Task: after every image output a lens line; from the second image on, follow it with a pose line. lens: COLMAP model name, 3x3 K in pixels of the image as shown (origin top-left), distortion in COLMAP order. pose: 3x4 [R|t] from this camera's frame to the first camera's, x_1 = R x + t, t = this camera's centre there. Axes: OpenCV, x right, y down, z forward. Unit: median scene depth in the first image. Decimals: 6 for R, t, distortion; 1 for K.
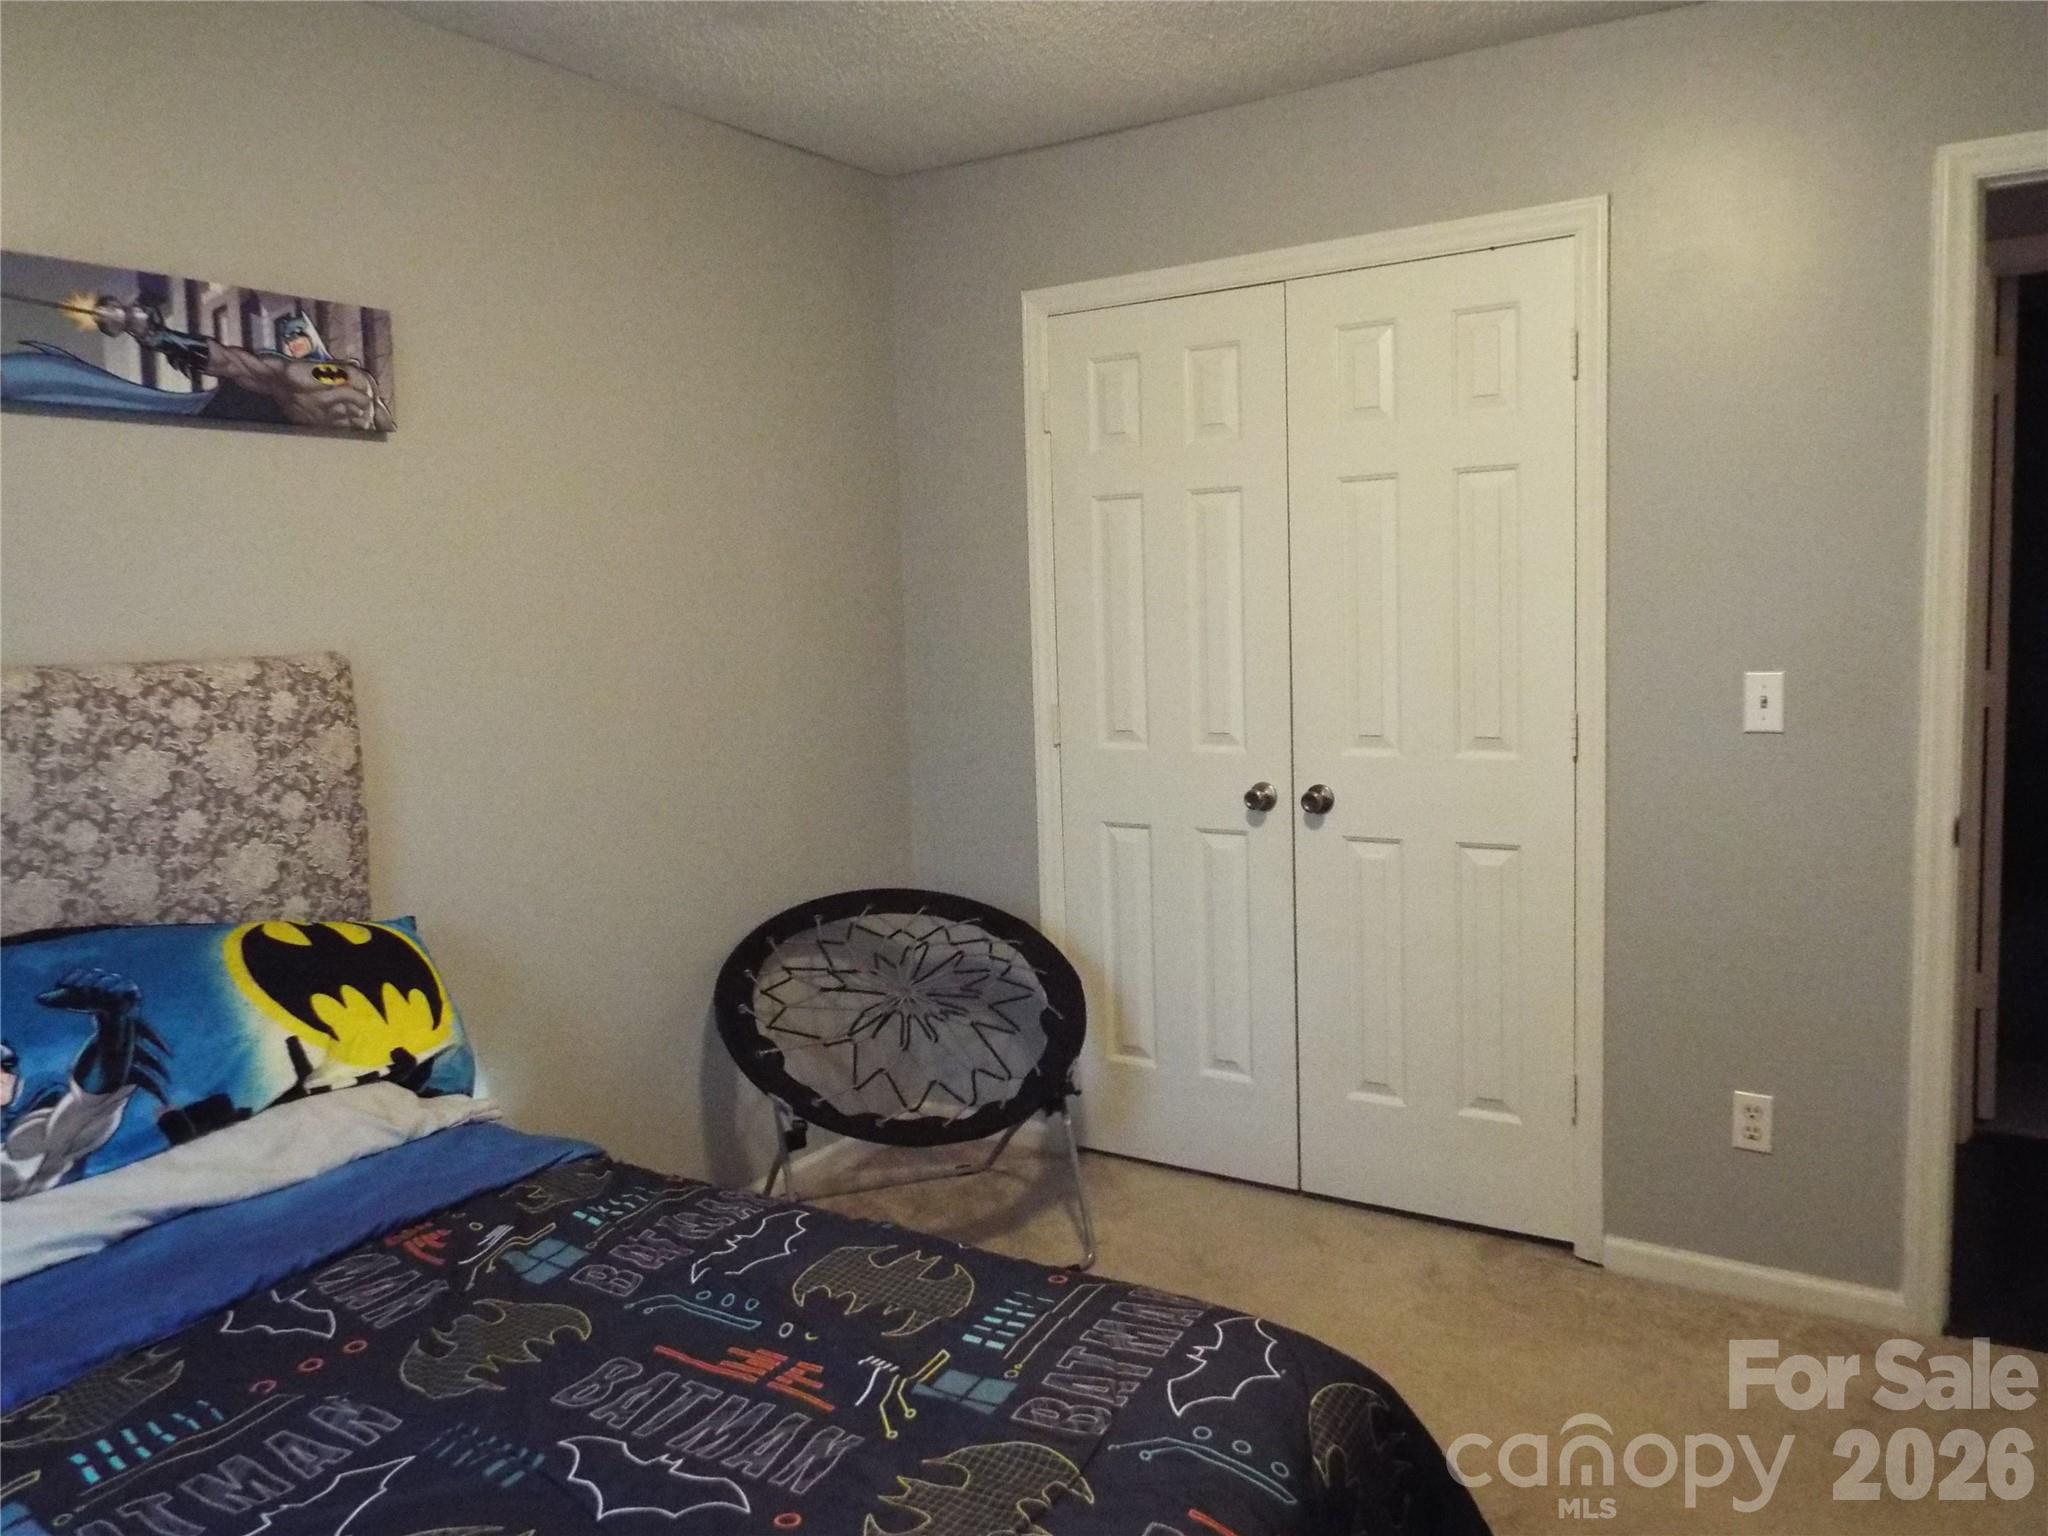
lens RADIAL K [[1533.0, 0, 1019.8], [0, 1533.0, 764.3], [0, 0, 1]] dist [0.068294, -0.011448]
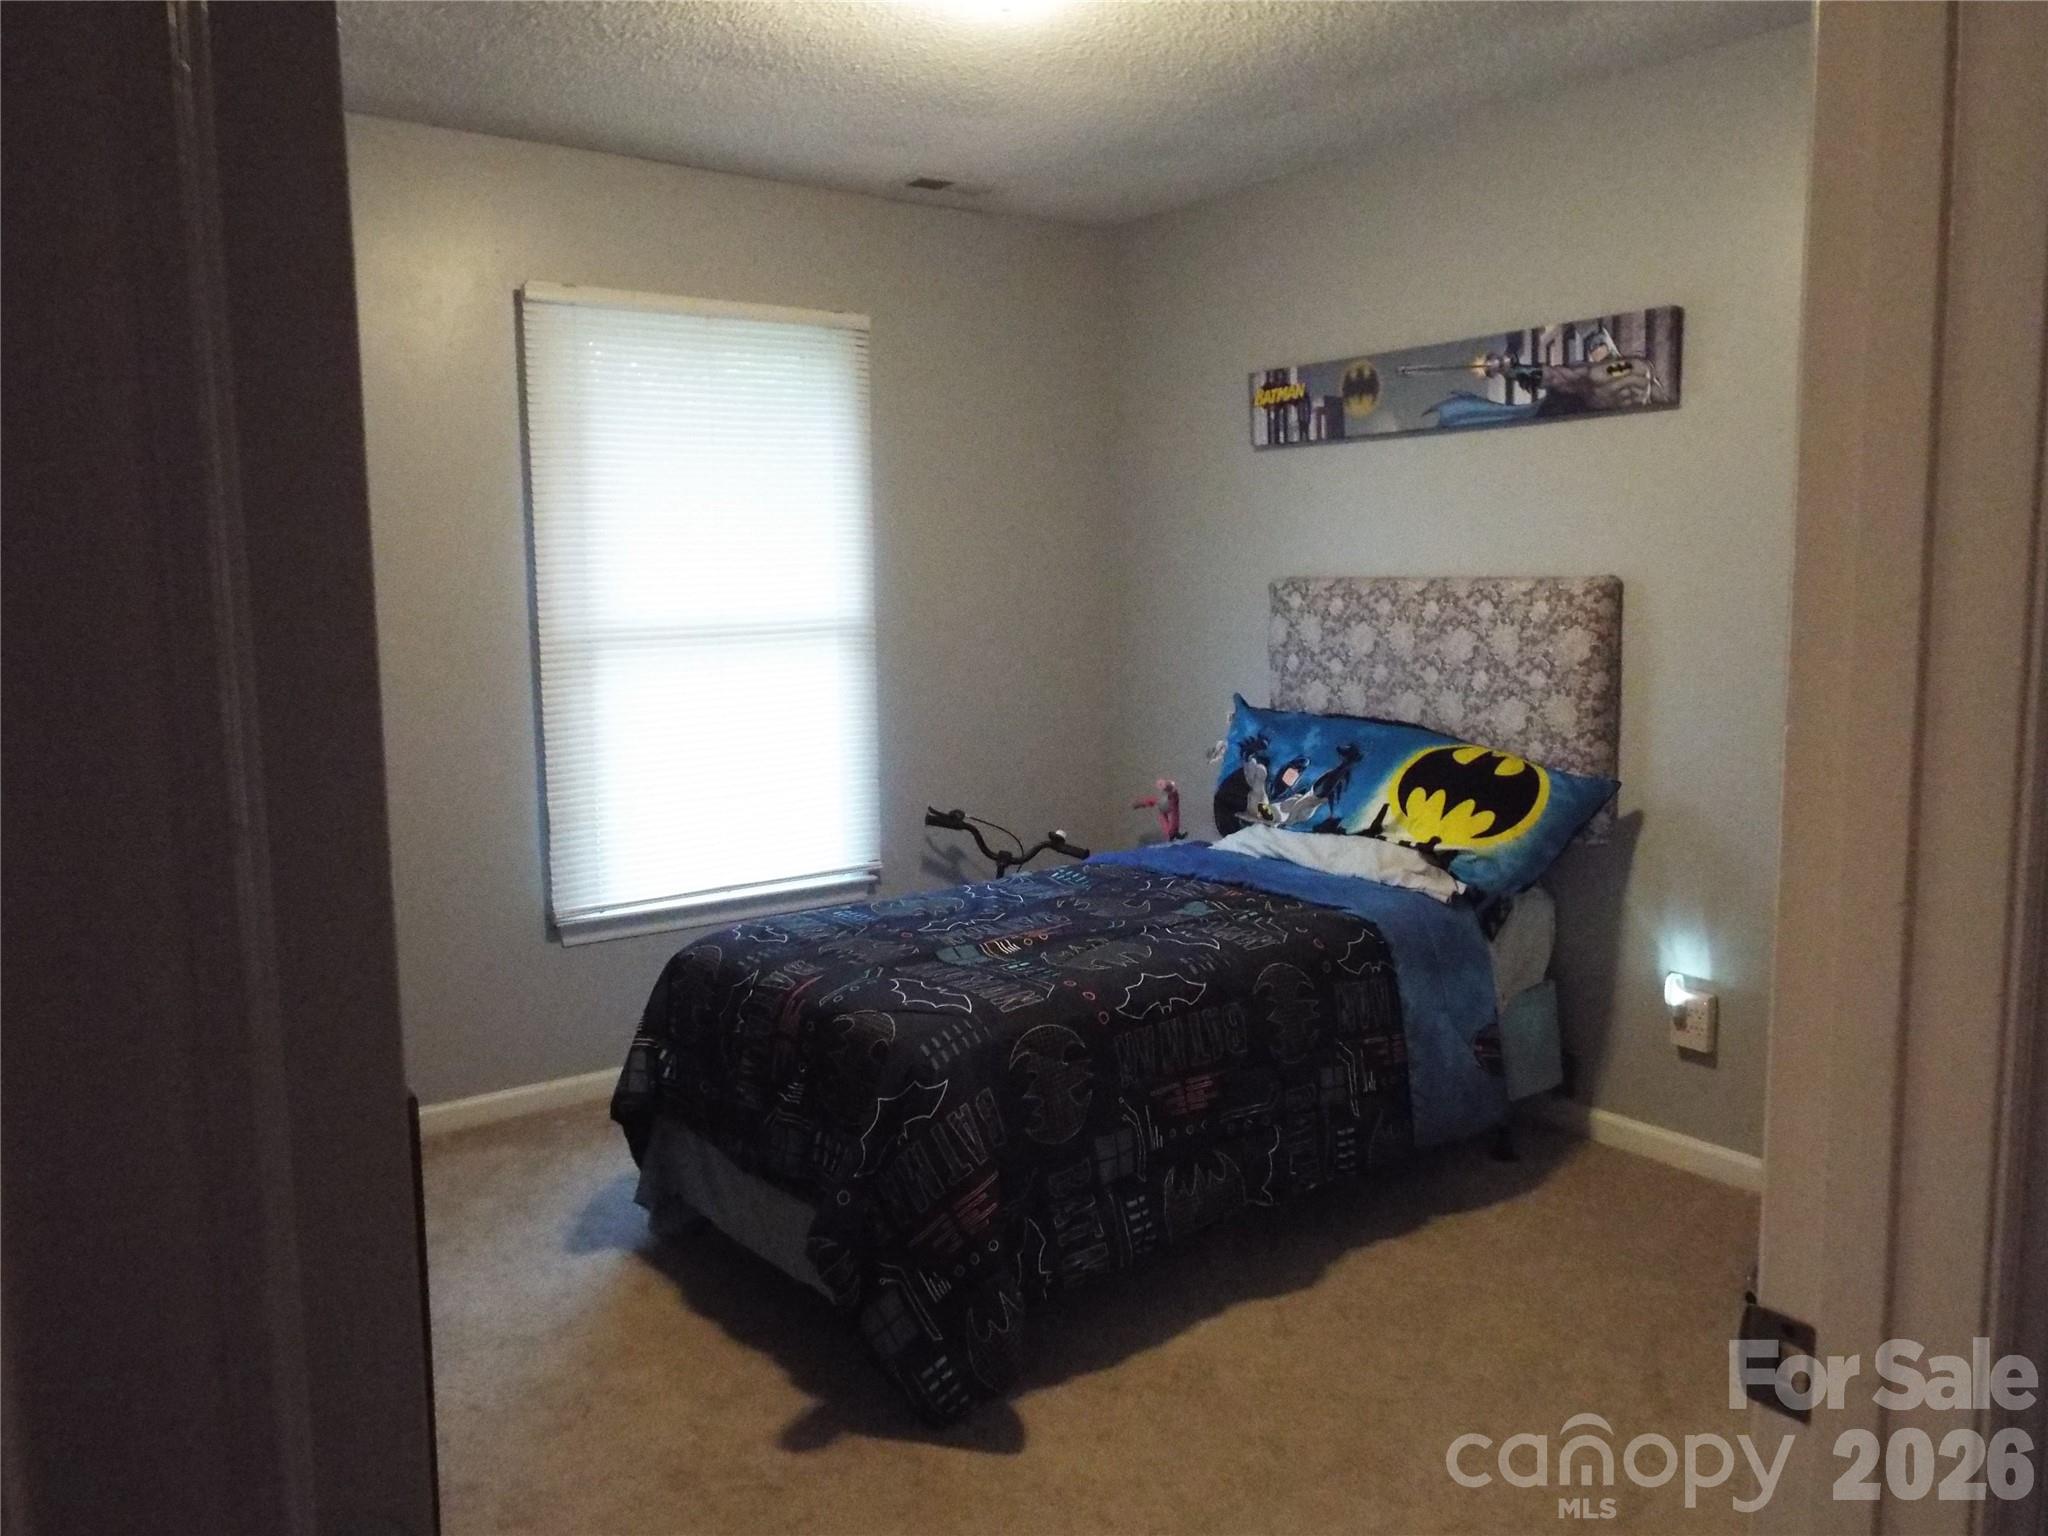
lens RADIAL K [[1533.0, 0, 1021.6], [0, 1533.0, 776.1], [0, 0, 1]] dist [0.068294, -0.011448]
pose [[-0.327687, 0.169963, -0.929373, 1.122188], [-0.070953, 0.976481, 0.203595, -0.154740], [0.942118, 0.132657, -0.307921, 1.053381]]
